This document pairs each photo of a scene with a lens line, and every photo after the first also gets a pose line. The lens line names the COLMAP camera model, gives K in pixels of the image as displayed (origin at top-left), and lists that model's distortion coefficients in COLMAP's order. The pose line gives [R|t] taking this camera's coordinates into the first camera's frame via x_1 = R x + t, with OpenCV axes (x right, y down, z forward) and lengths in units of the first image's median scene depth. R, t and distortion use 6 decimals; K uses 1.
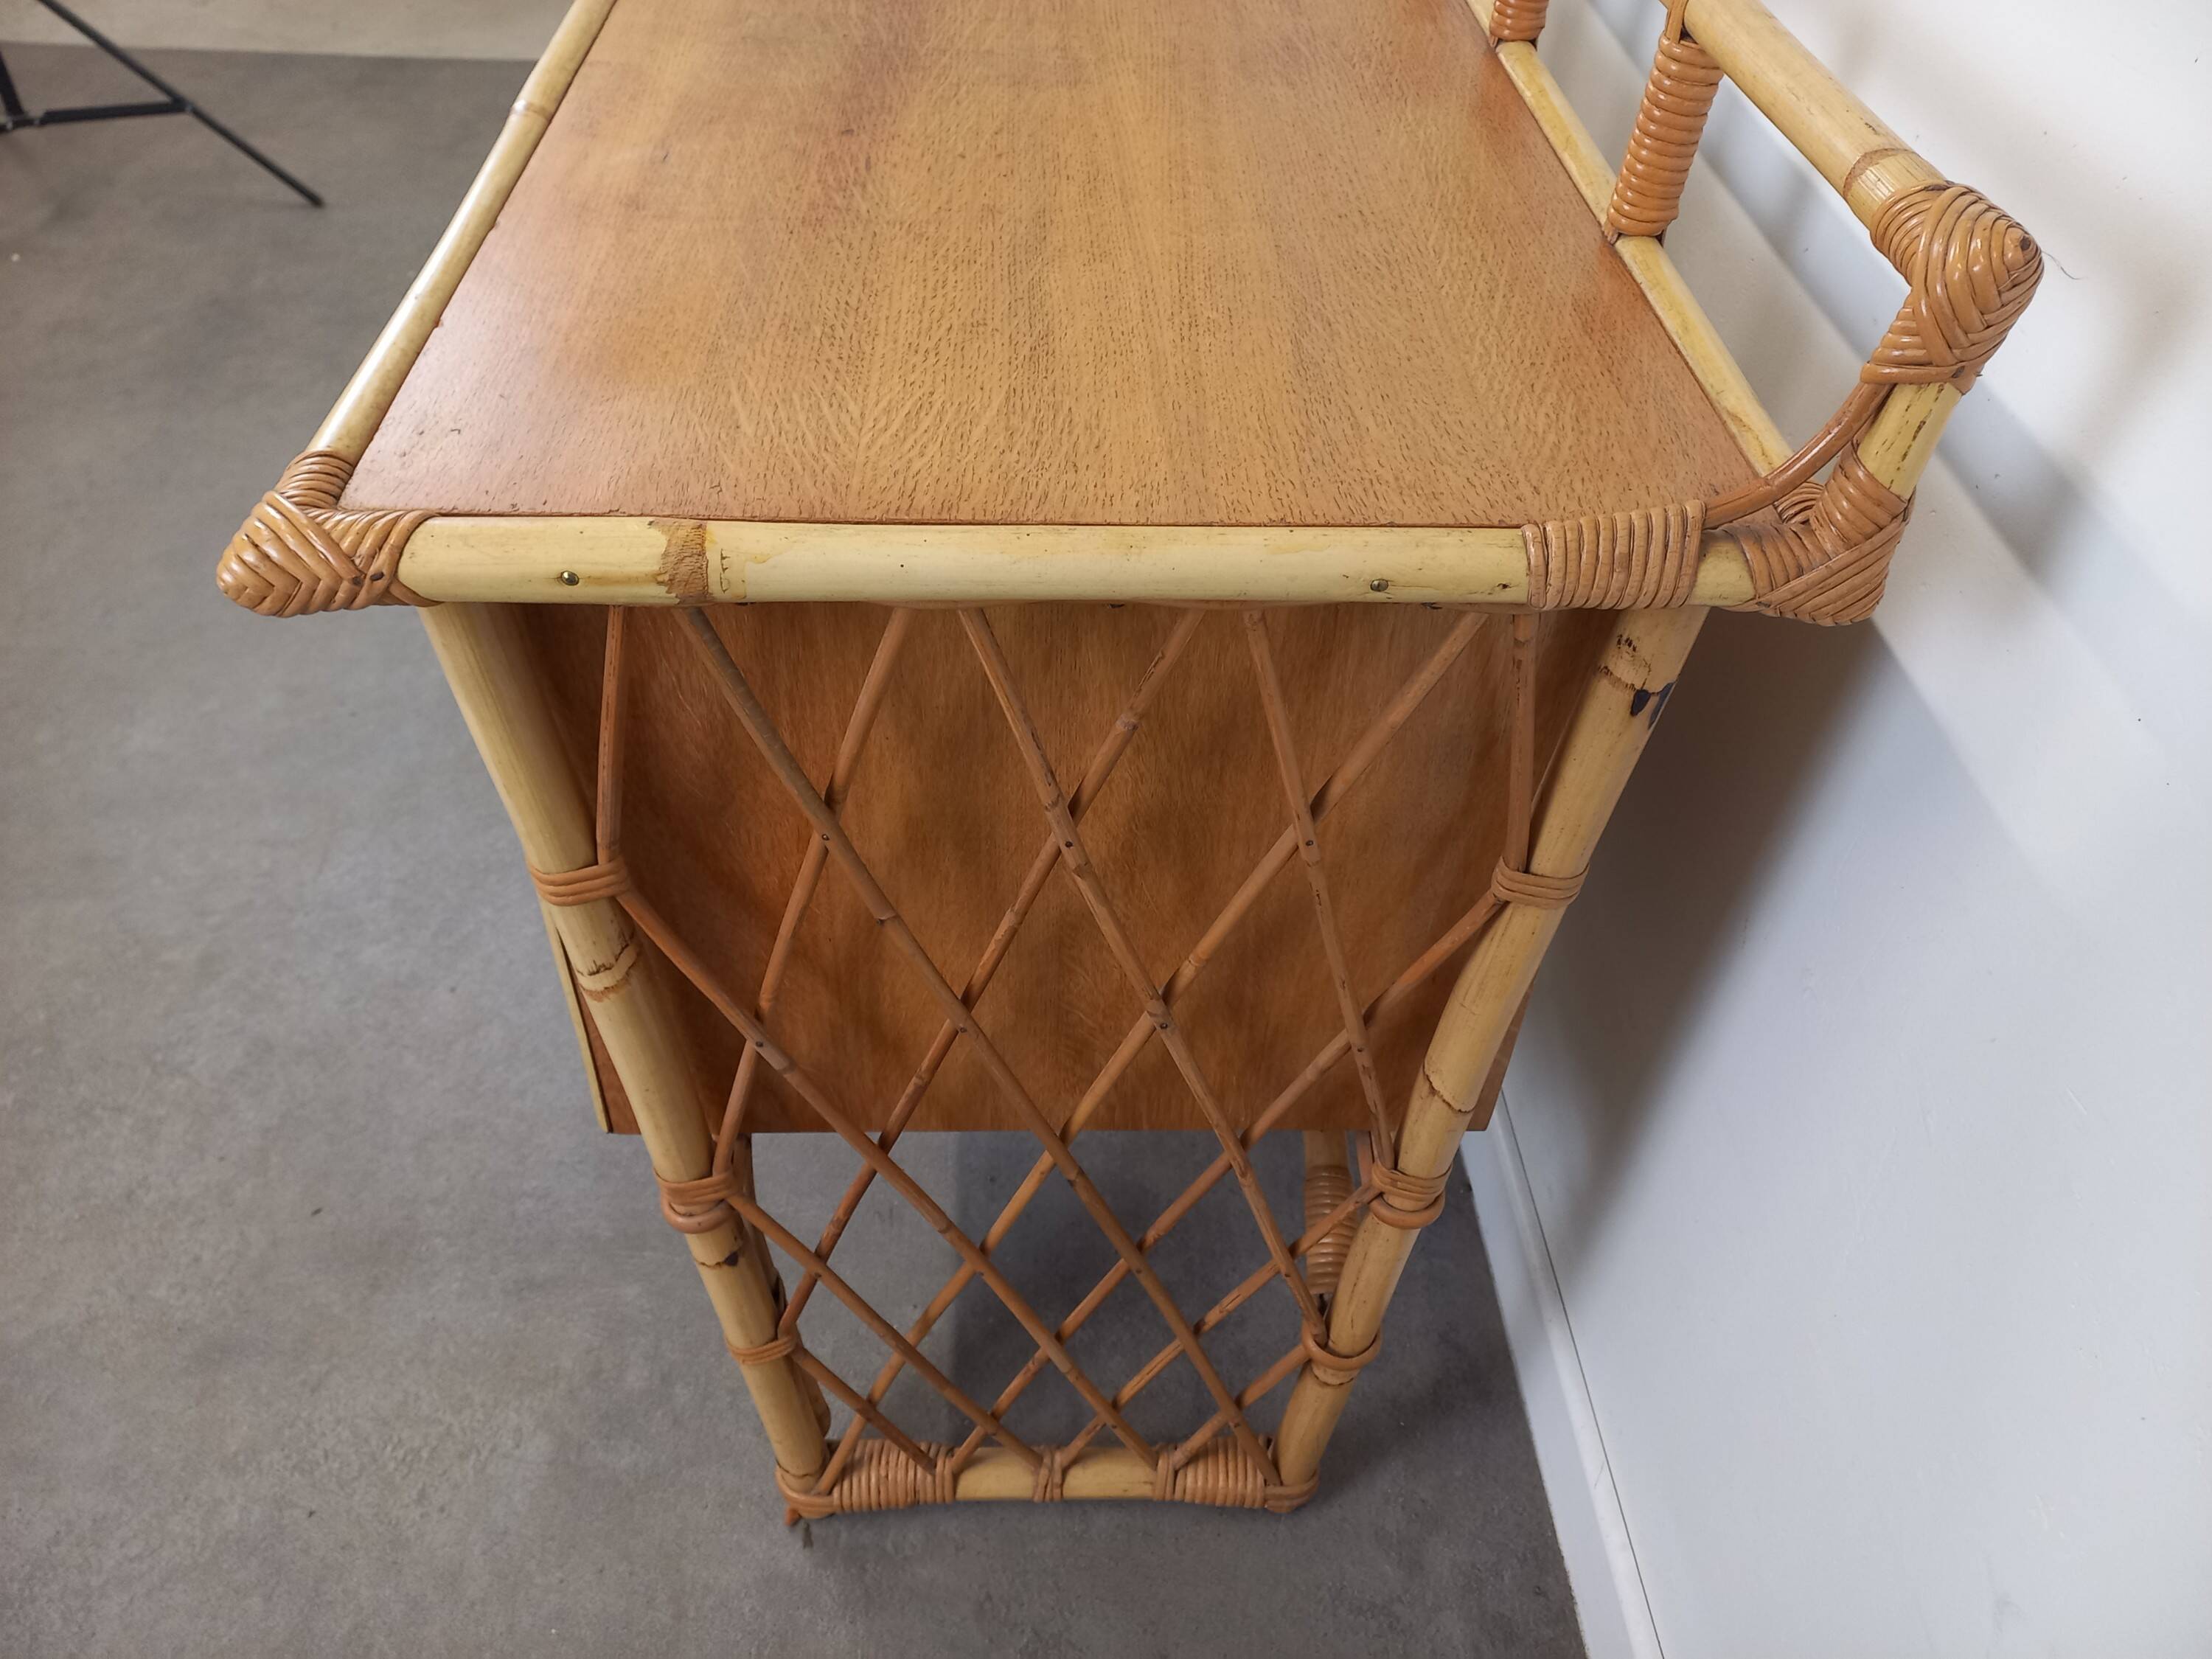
lens RADIAL K [[1540.8, 0, 1097.6], [0, 1540.8, 824.4], [0, 0, 1]] dist [0.081434, -0.082071]
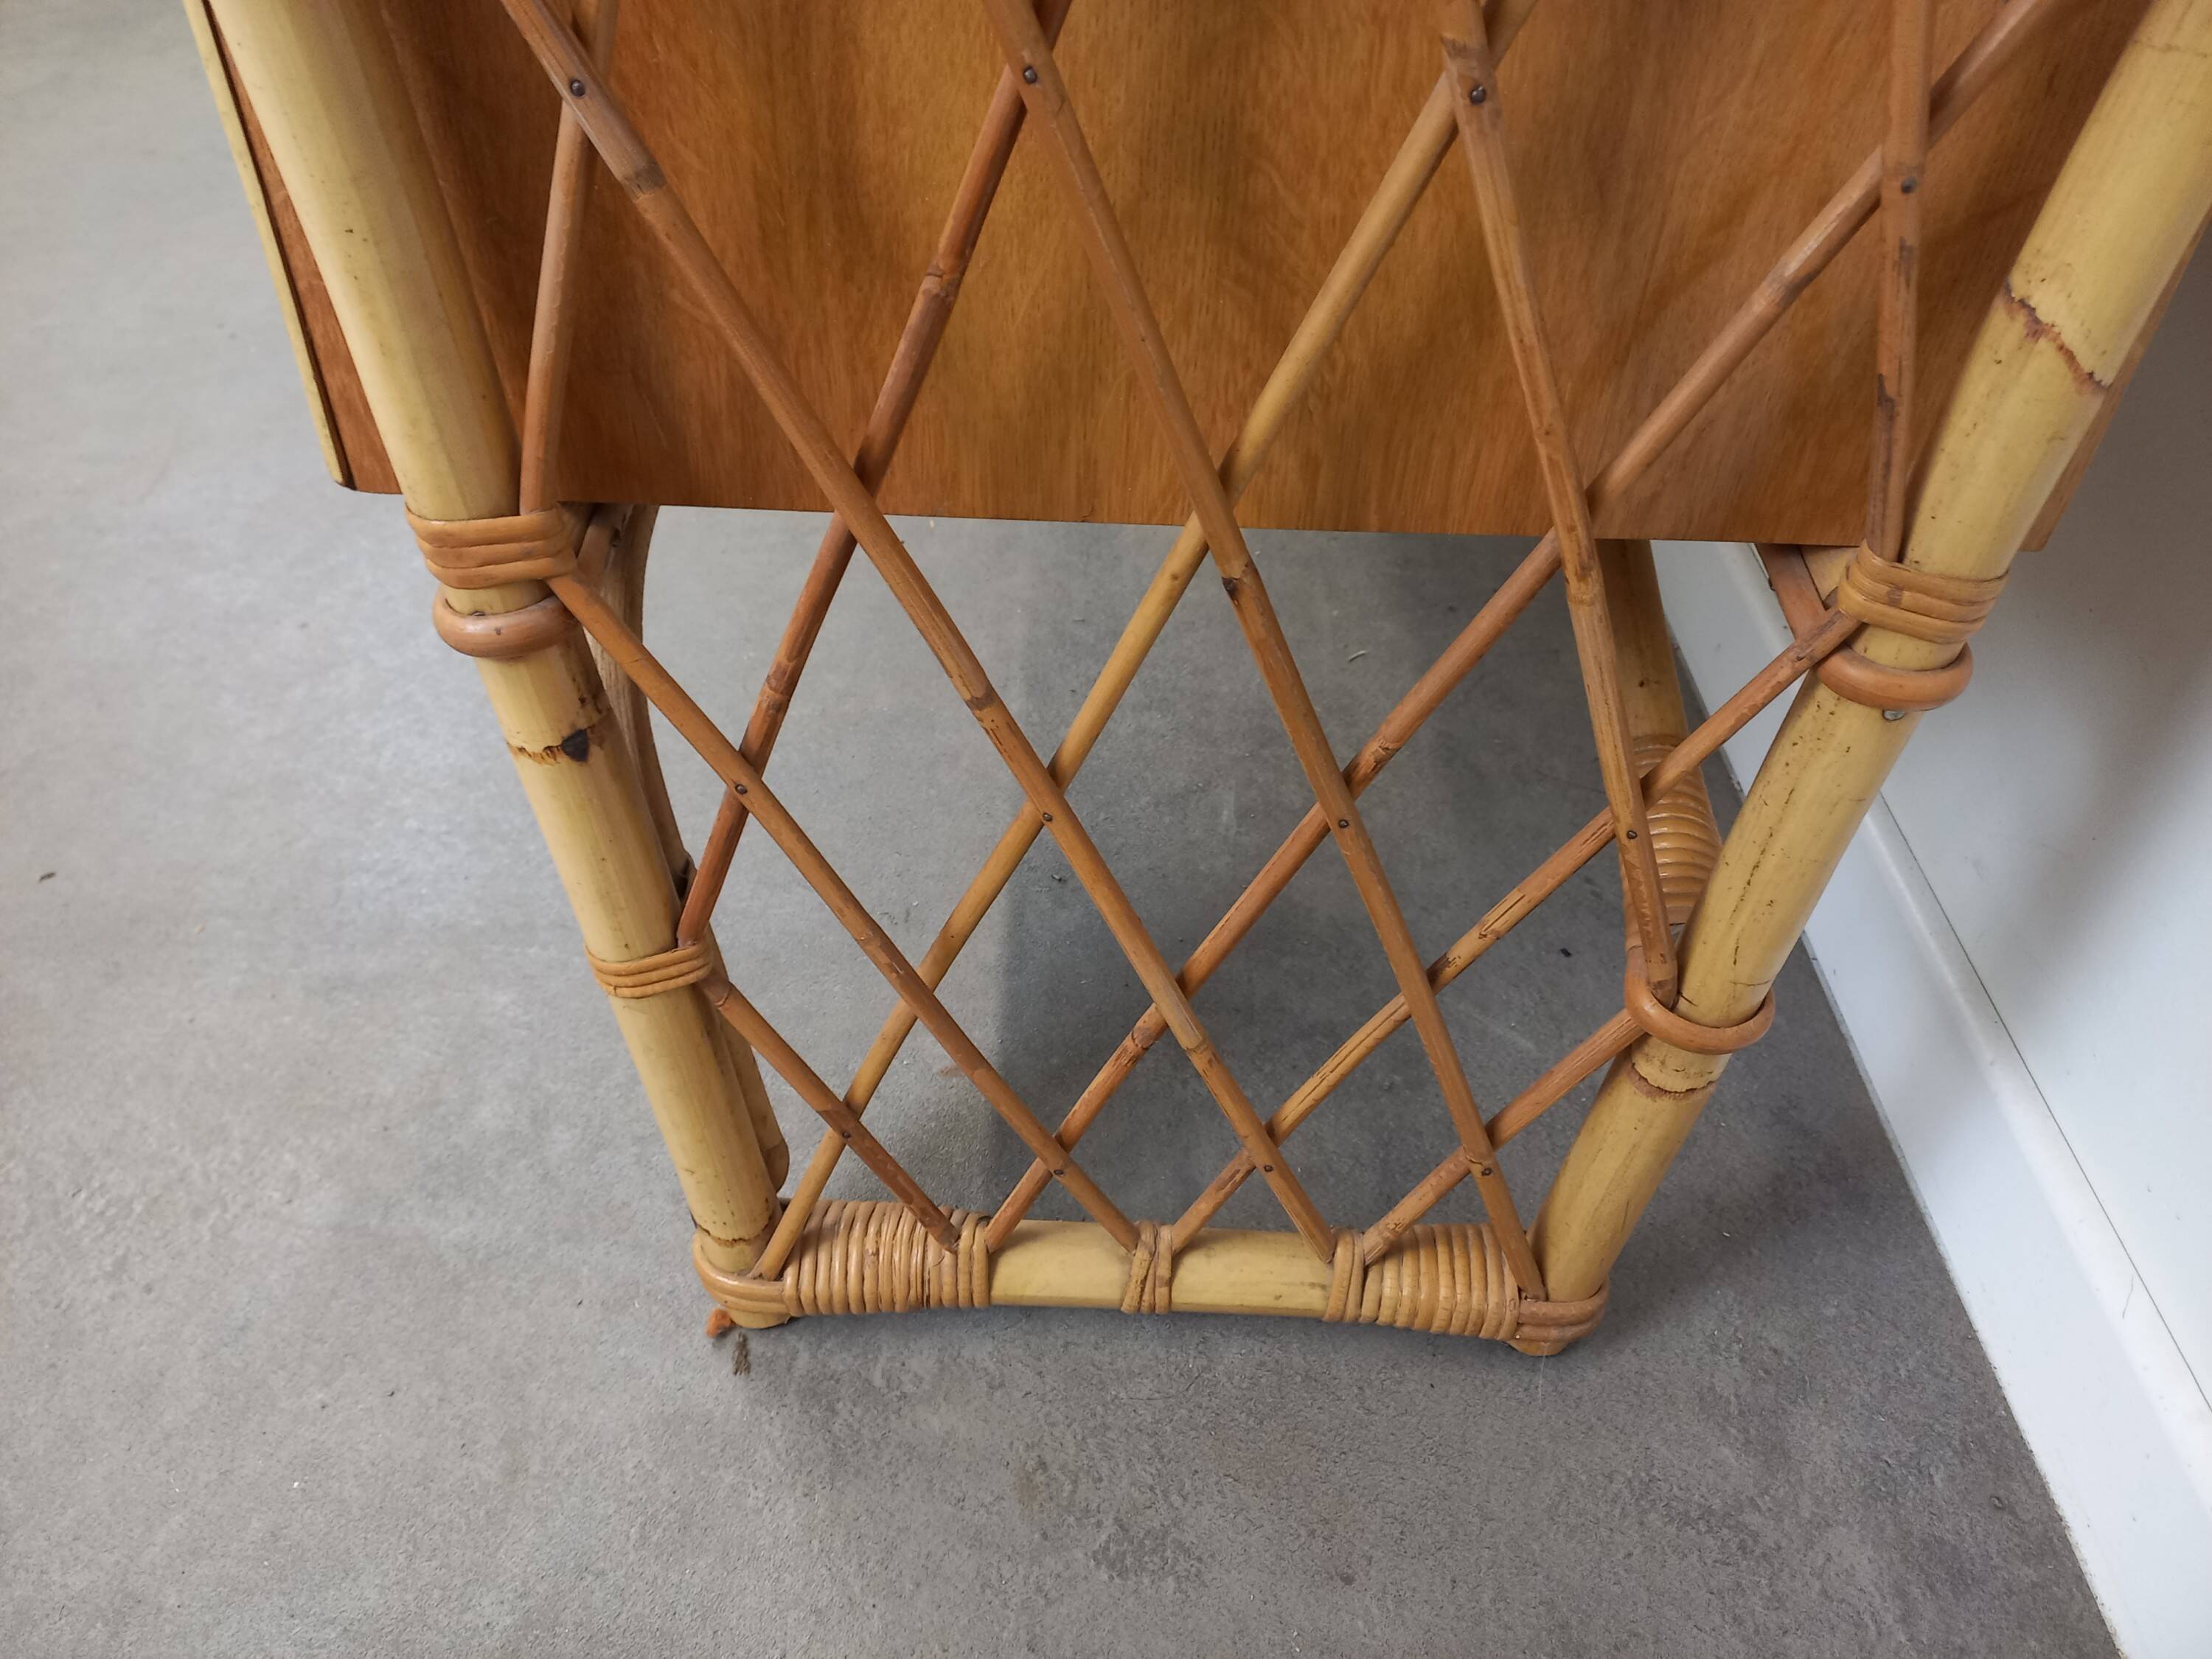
lens RADIAL K [[1532.7, 0, 1106.0], [0, 1532.7, 829.5], [0, 0, 1]] dist [0.055447, -0.037874]
pose [[0.998937, 0.029181, -0.035686, -0.031574], [-0.030070, 0.999244, -0.024623, 0.266988], [0.034940, 0.025670, 0.999060, 0.412377]]
